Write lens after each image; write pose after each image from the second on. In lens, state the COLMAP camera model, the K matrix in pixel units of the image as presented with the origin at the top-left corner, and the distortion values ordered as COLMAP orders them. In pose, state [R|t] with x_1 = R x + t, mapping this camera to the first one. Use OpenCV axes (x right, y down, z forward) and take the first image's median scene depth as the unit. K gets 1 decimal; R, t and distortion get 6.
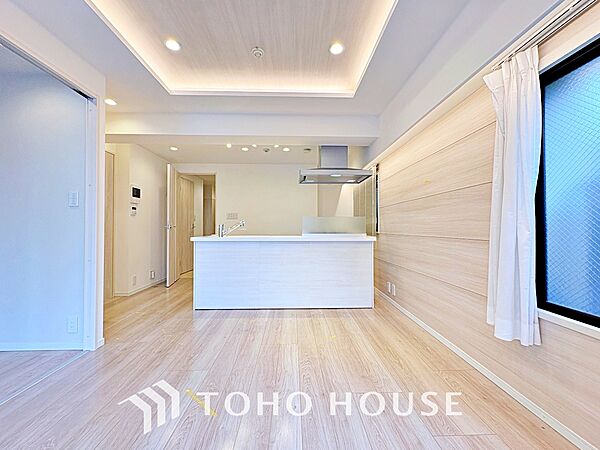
lens RADIAL K [[239.6, 0, 303.5], [0, 239.6, 226.8], [0, 0, 1]] dist [0.000301, 0.000784]
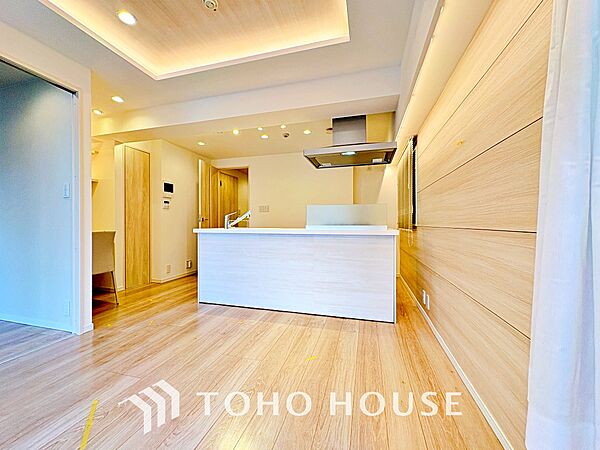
lens RADIAL K [[239.6, 0, 294.6], [0, 239.6, 226.0], [0, 0, 1]] dist [0.000301, 0.000784]
pose [[0.954615, 0.002740, -0.297829, 0.213292], [0.002426, 0.999853, 0.016976, 0.016533], [0.297832, -0.016928, 0.954468, 0.185566]]
